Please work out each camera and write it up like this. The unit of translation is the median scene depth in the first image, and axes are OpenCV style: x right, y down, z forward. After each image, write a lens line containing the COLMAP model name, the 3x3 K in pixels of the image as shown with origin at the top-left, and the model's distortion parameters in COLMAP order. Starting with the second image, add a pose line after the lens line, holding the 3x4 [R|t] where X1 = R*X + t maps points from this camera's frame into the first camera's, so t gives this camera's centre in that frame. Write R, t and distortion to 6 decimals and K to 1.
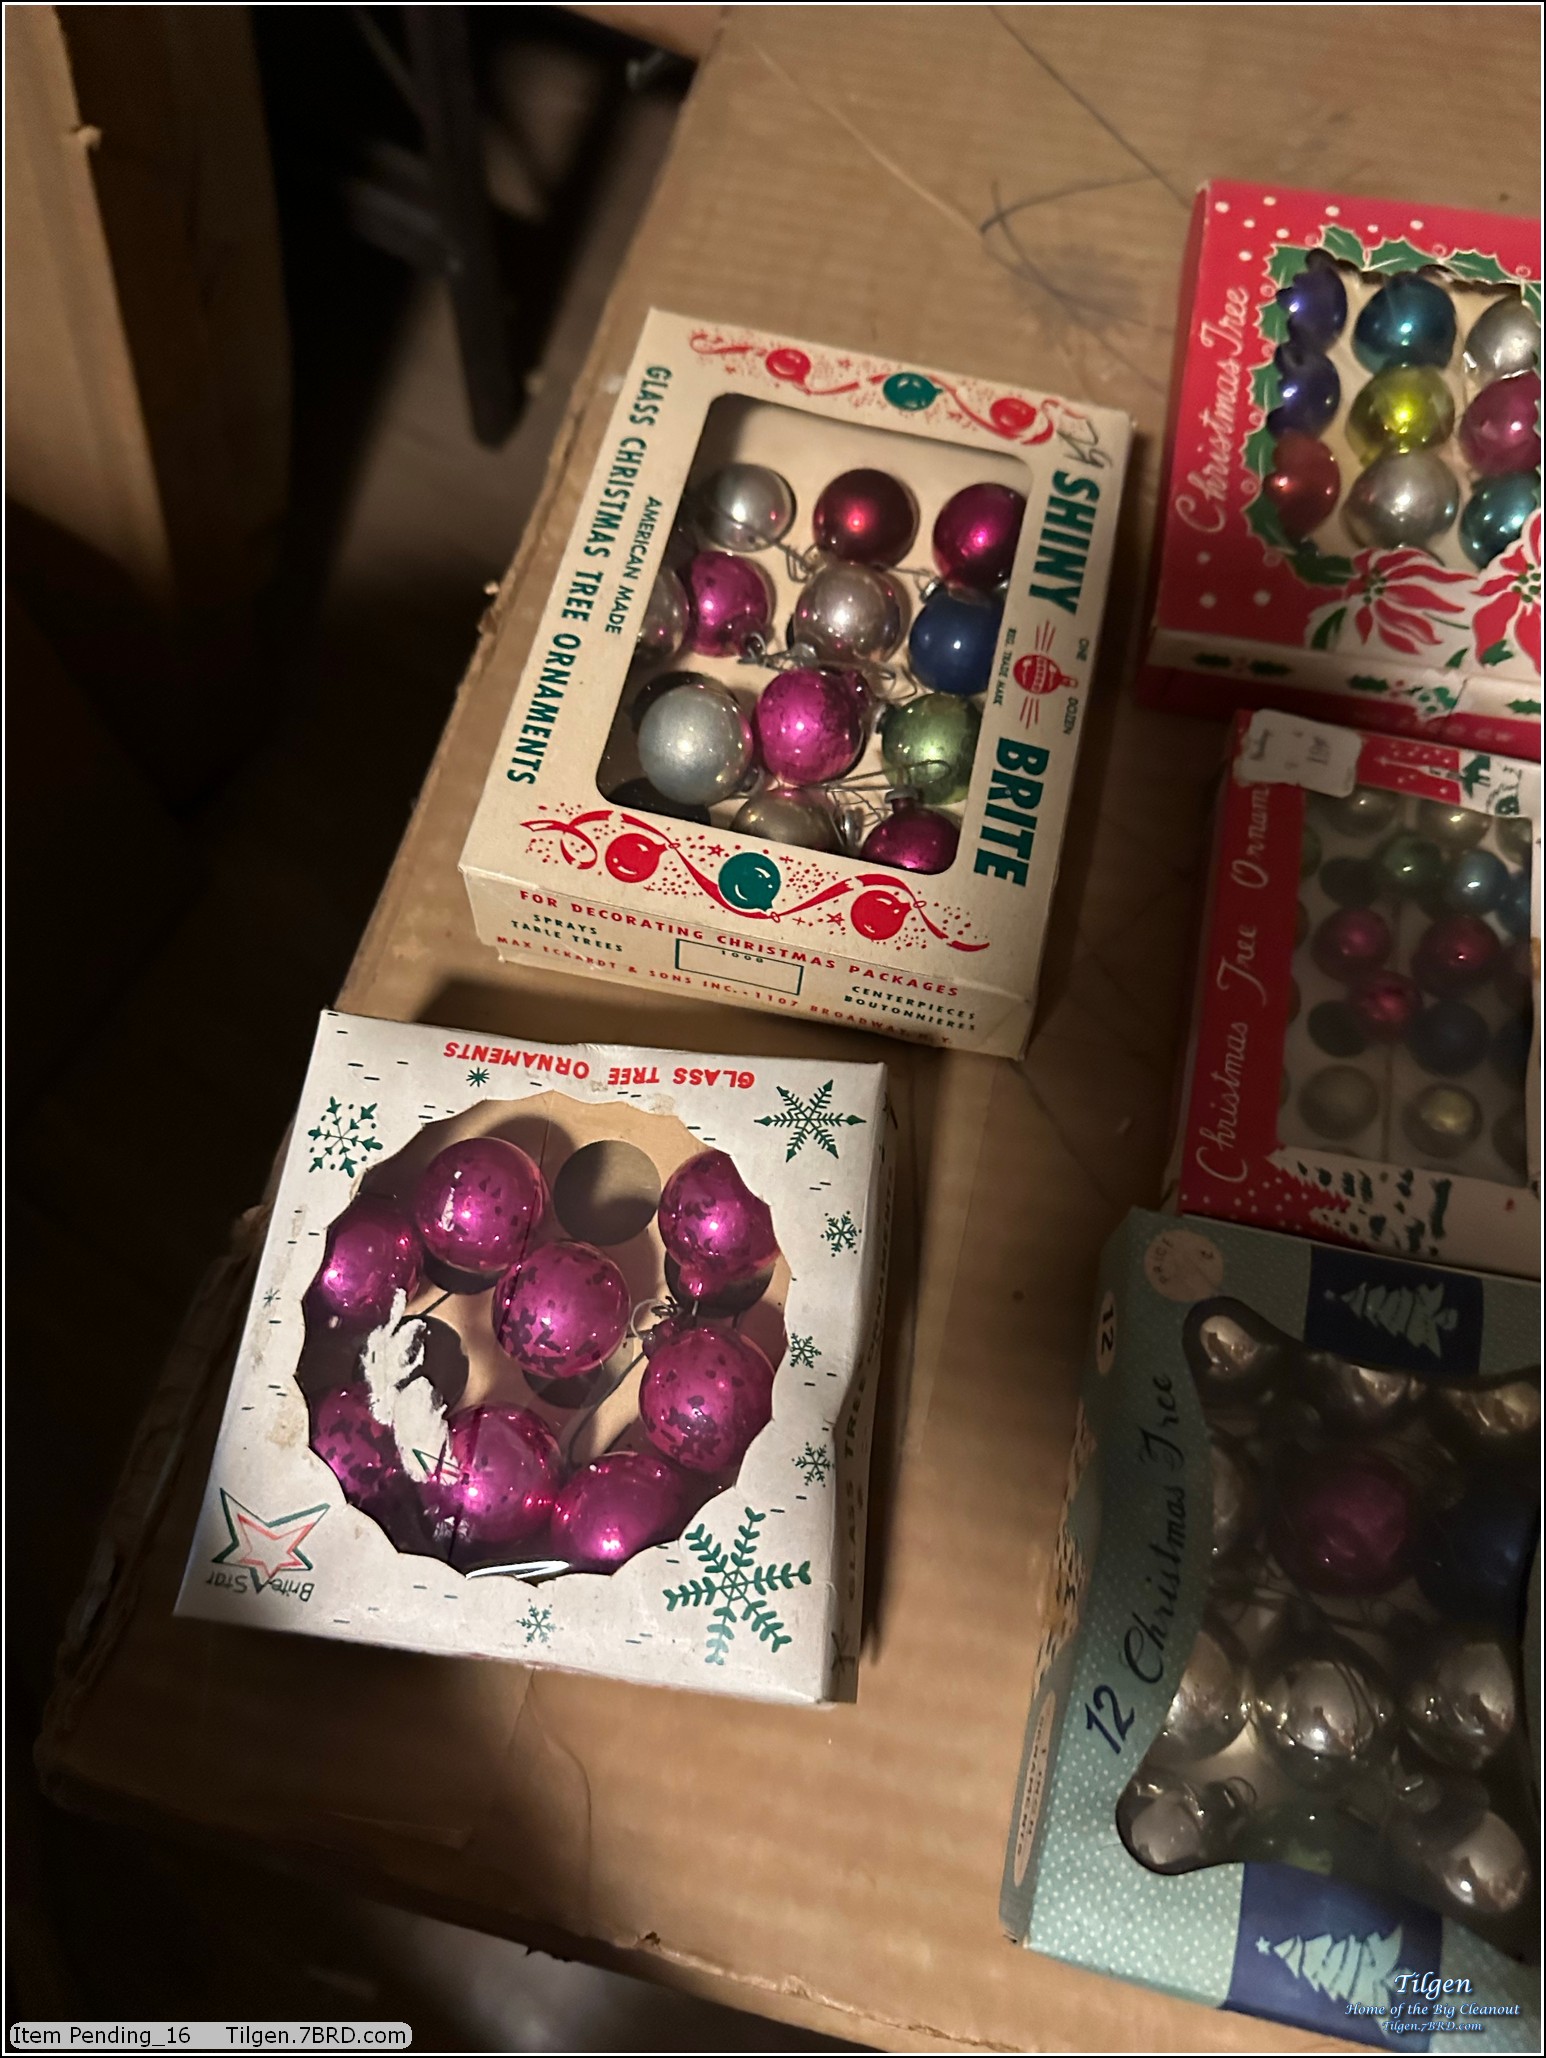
lens RADIAL K [[1479.1, 0, 782.3], [0, 1479.1, 1033.0], [0, 0, 1]] dist [0.162885, -0.392776]
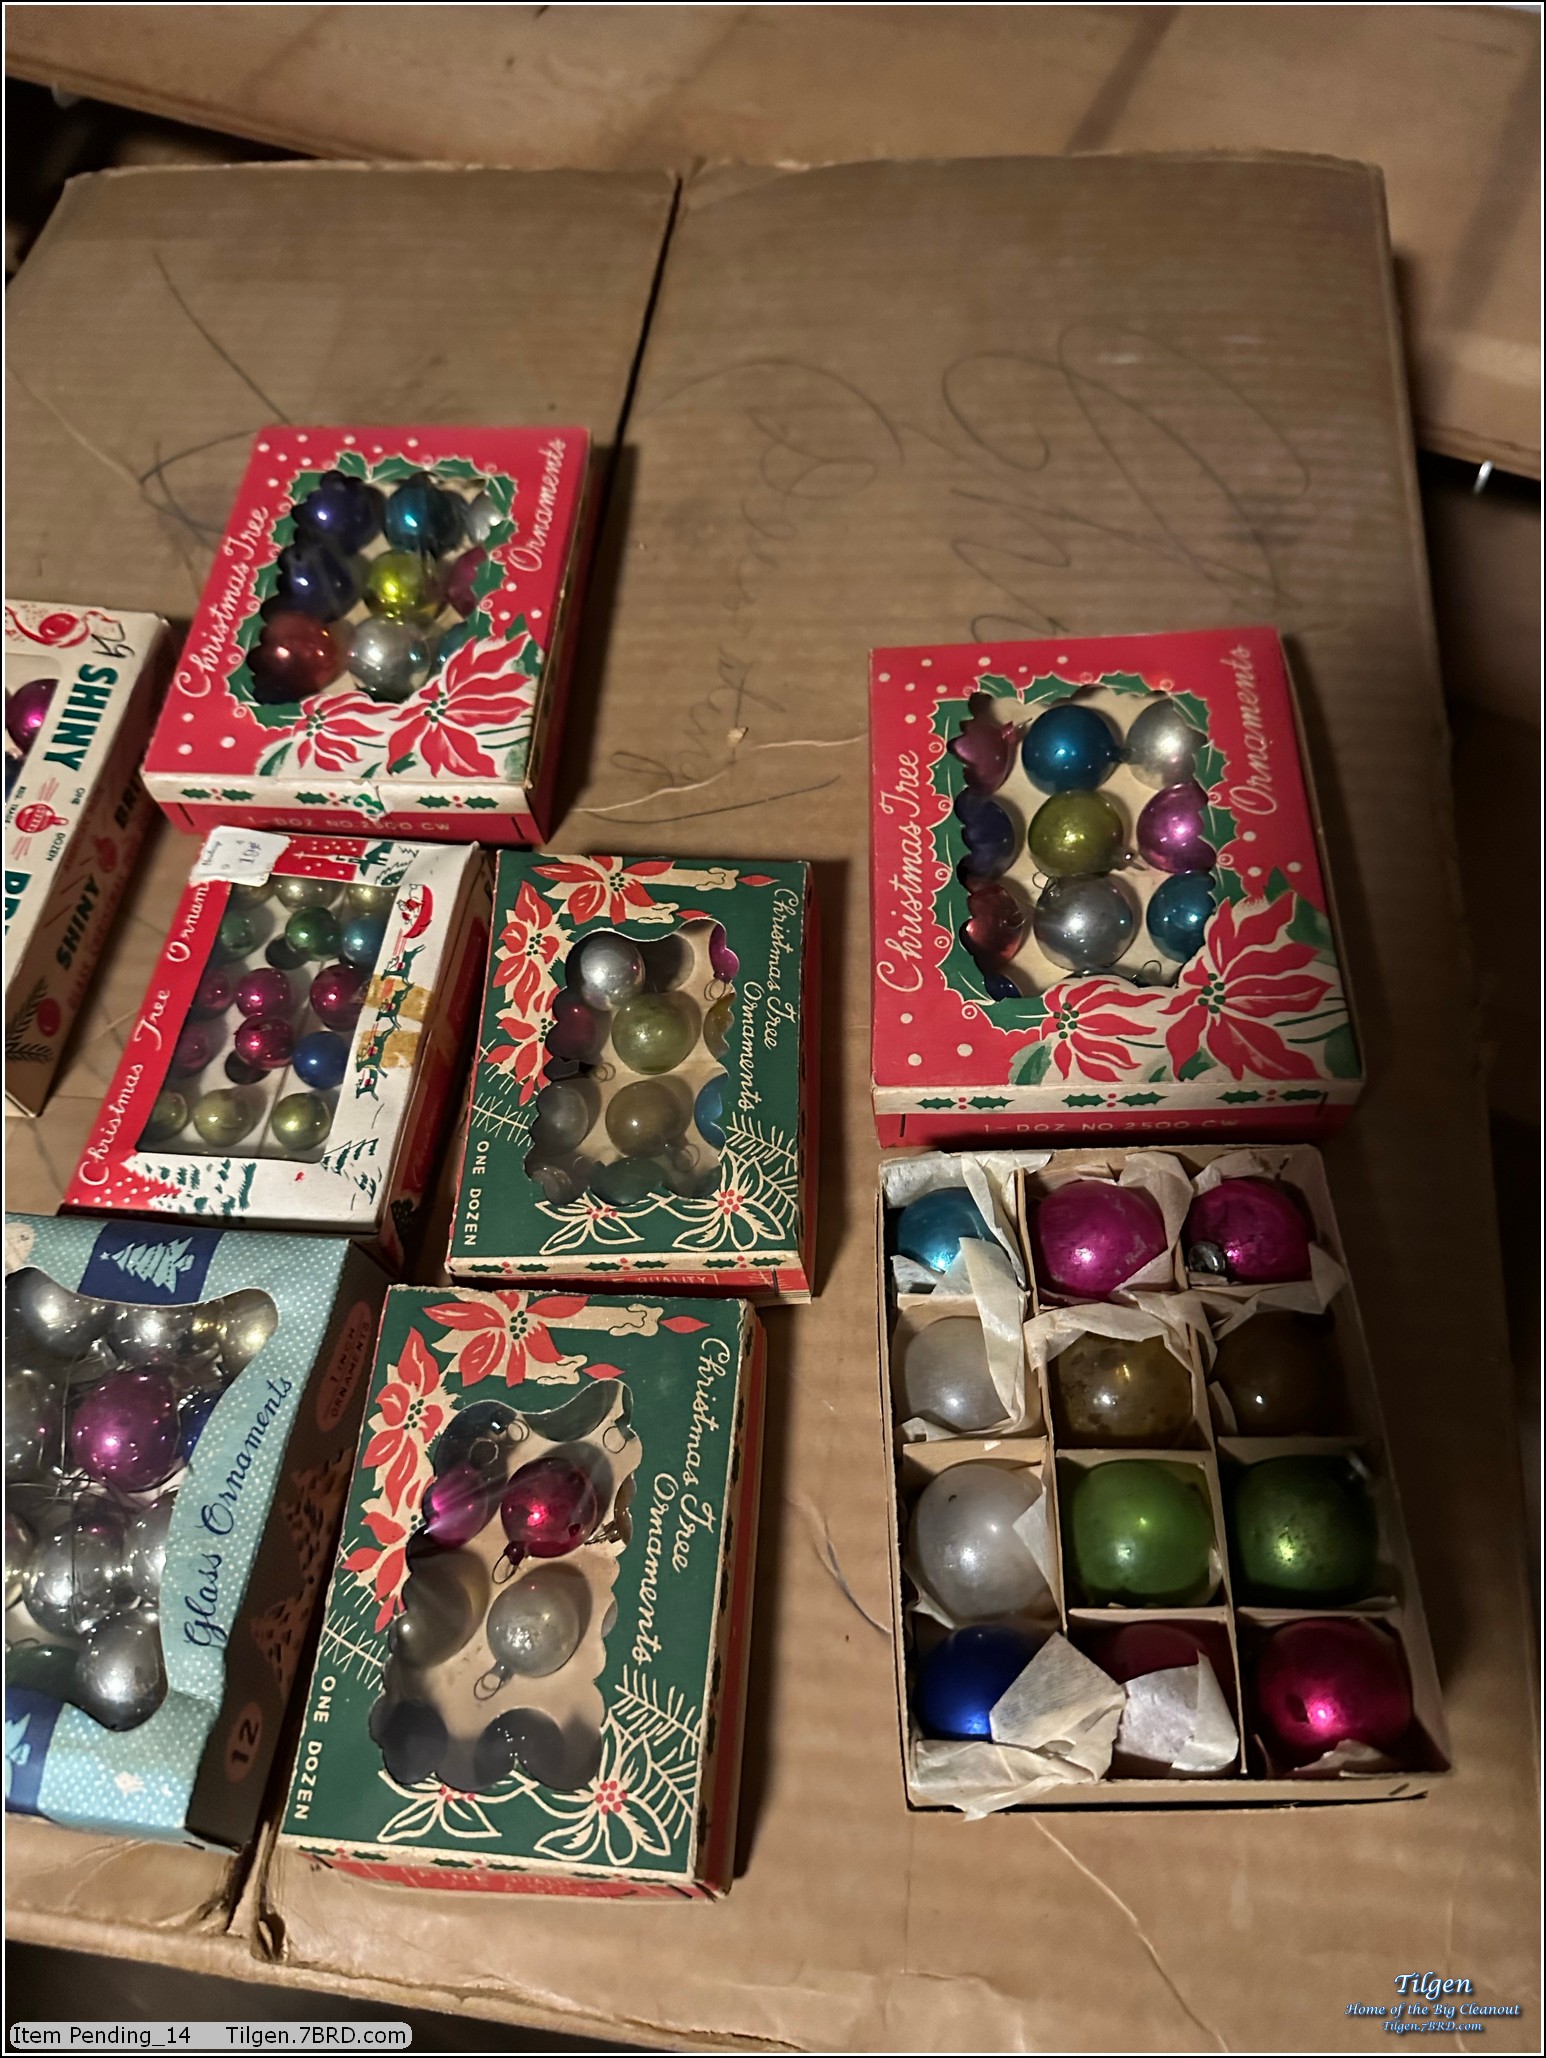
lens RADIAL K [[1479.6, 0, 791.6], [0, 1479.6, 1031.0], [0, 0, 1]] dist [0.184006, -0.444275]
pose [[0.993468, -0.113485, 0.011953, 0.789349], [0.114110, 0.987206, -0.111368, 0.160011], [0.000838, 0.112005, 0.993707, -0.262734]]
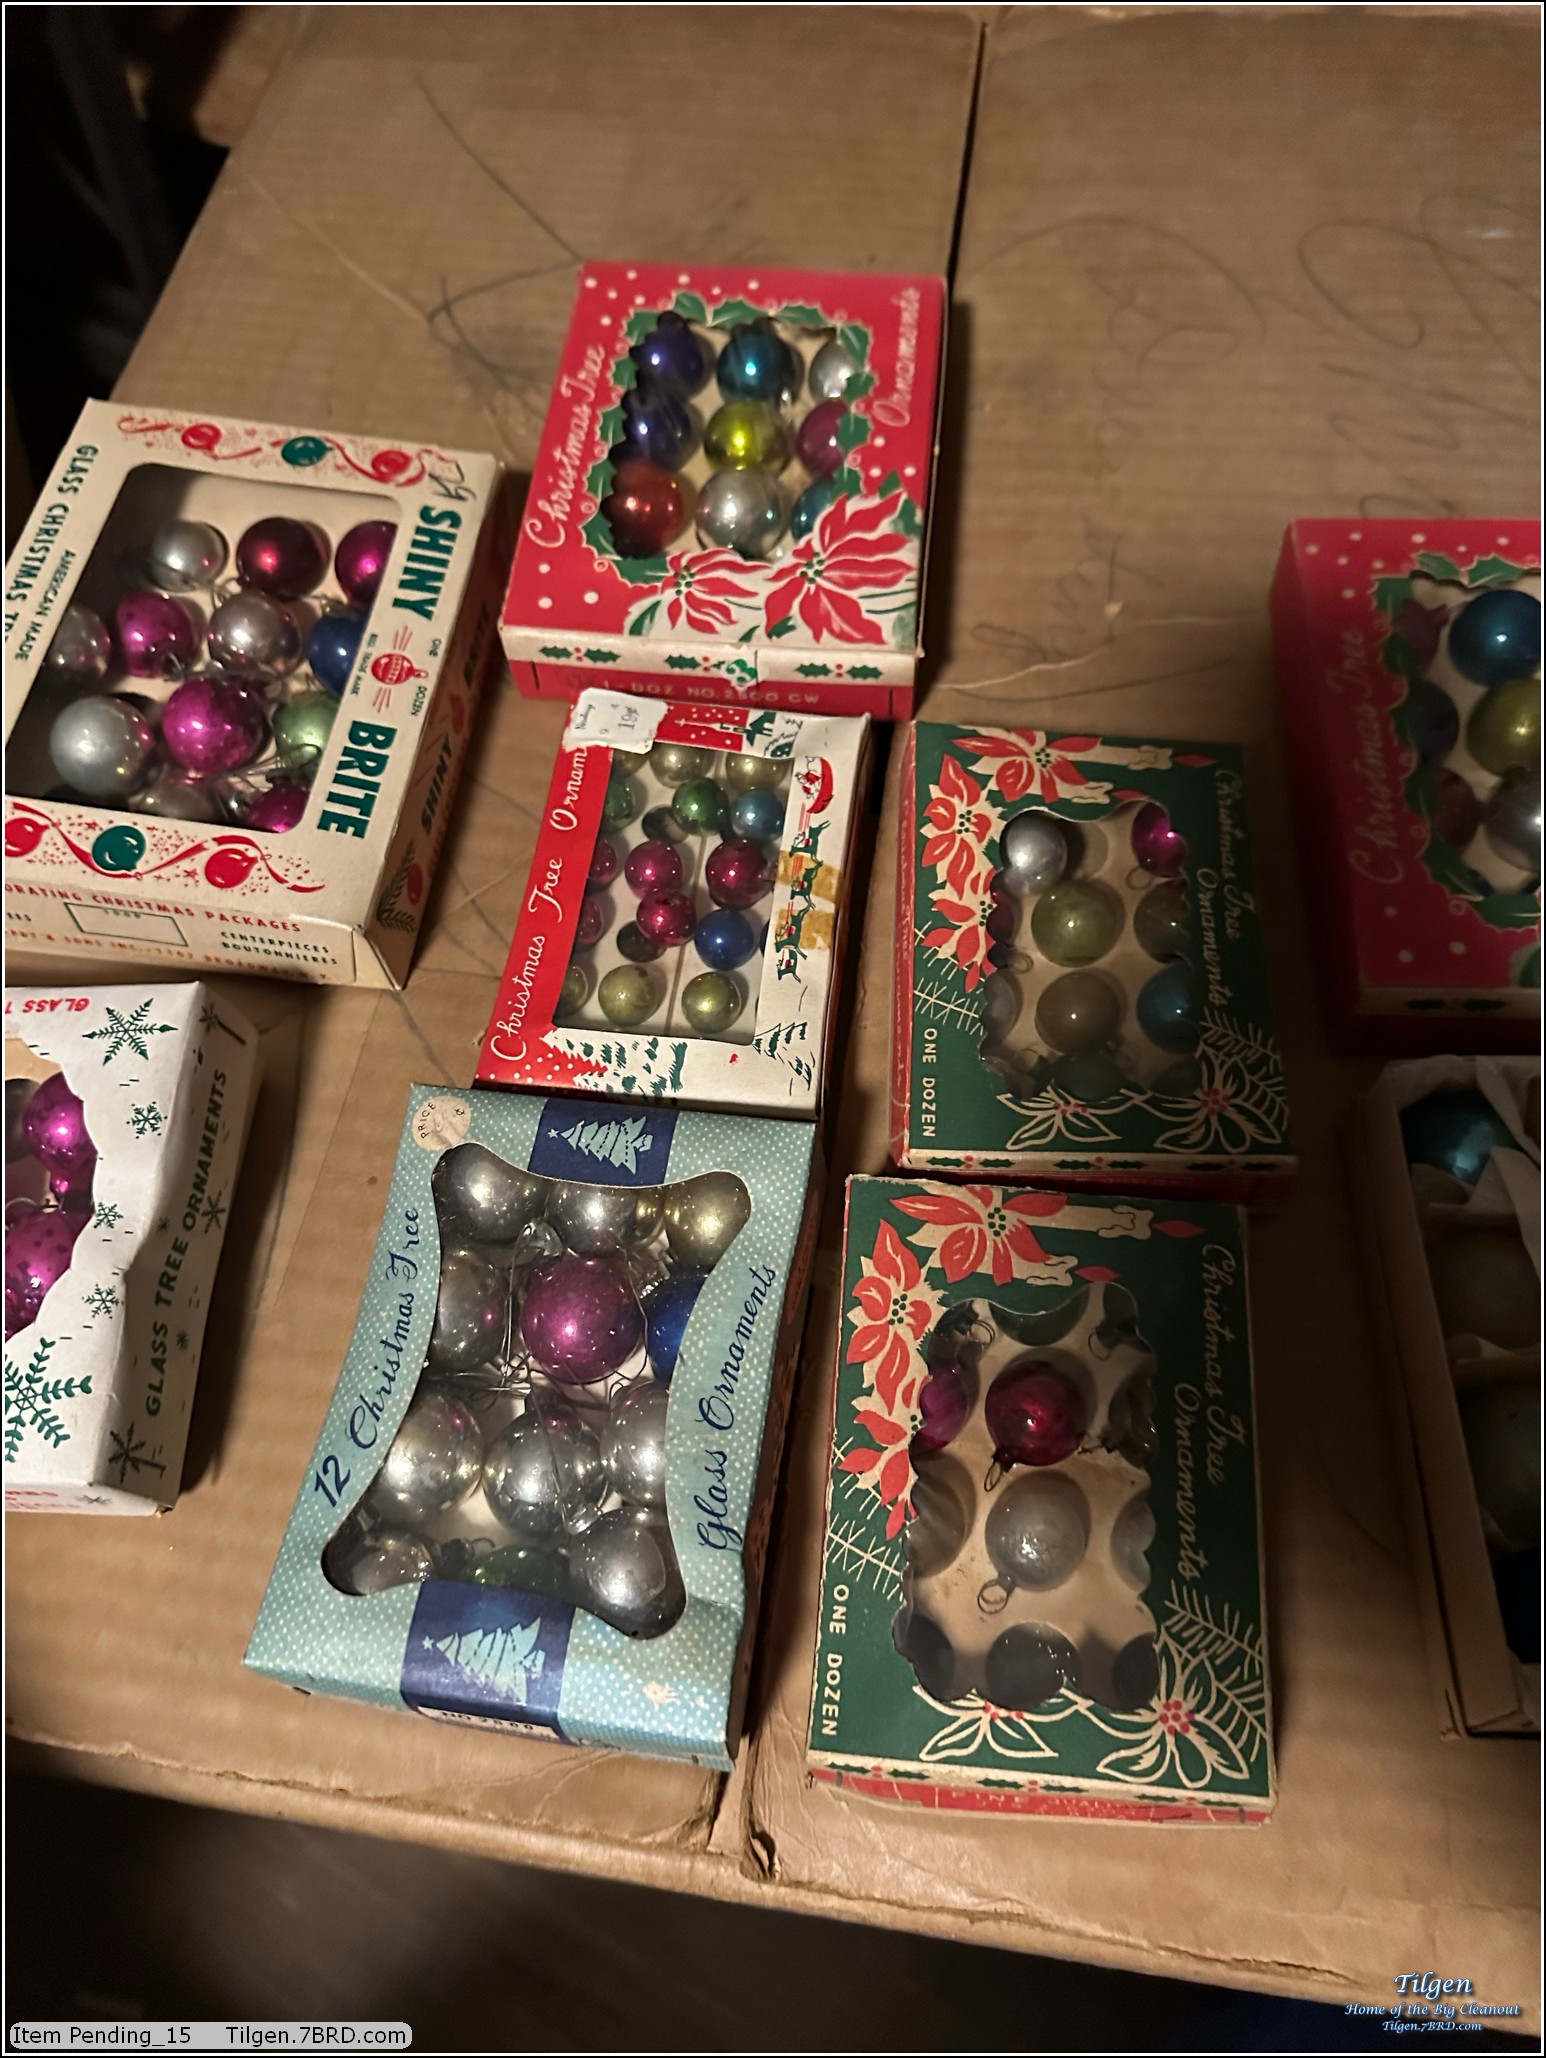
lens RADIAL K [[1479.1, 0, 782.3], [0, 1479.1, 1033.0], [0, 0, 1]] dist [0.162885, -0.392776]
pose [[0.996492, -0.079766, 0.025325, 0.432277], [0.081211, 0.994745, -0.062350, 0.150590], [-0.020218, 0.064188, 0.997733, -0.183150]]
